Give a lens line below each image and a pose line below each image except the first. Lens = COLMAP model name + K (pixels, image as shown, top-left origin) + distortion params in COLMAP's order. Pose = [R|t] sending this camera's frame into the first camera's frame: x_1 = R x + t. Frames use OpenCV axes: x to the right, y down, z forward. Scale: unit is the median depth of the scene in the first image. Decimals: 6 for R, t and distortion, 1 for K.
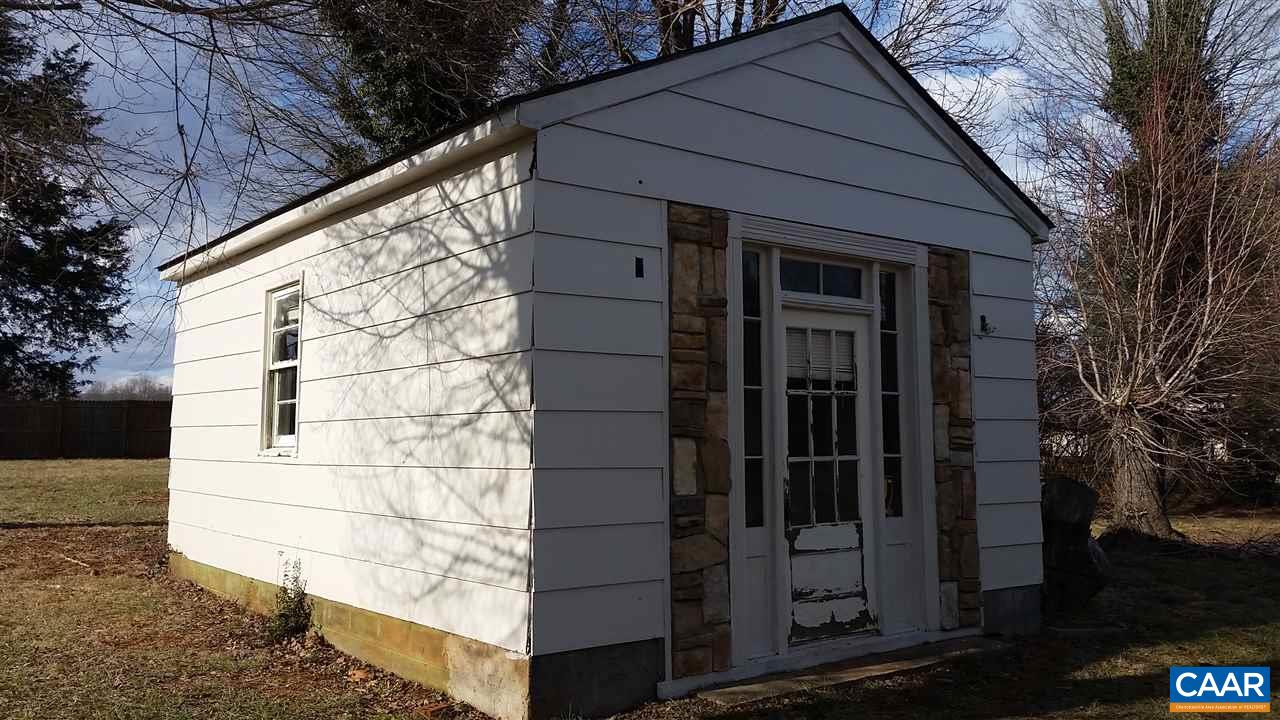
lens RADIAL K [[1049.0, 0, 640.0], [0, 1049.0, 360.0], [0, 0, 1]] dist [0.039853, -0.008671]
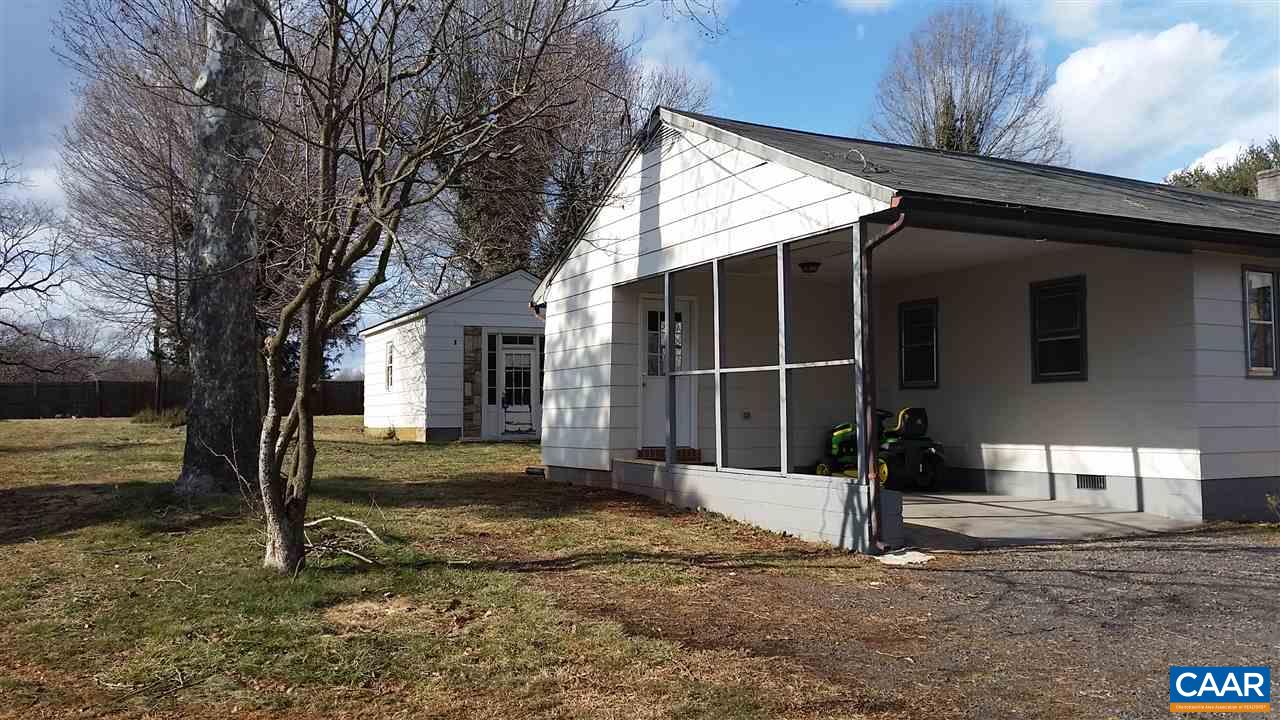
lens RADIAL K [[1049.0, 0, 640.0], [0, 1049.0, 360.0], [0, 0, 1]] dist [0.039853, -0.008671]
pose [[0.979986, -0.020808, -0.197975, 1.381685], [0.024829, 0.999532, 0.017848, -0.064849], [0.197511, -0.022407, 0.980045, -2.663870]]
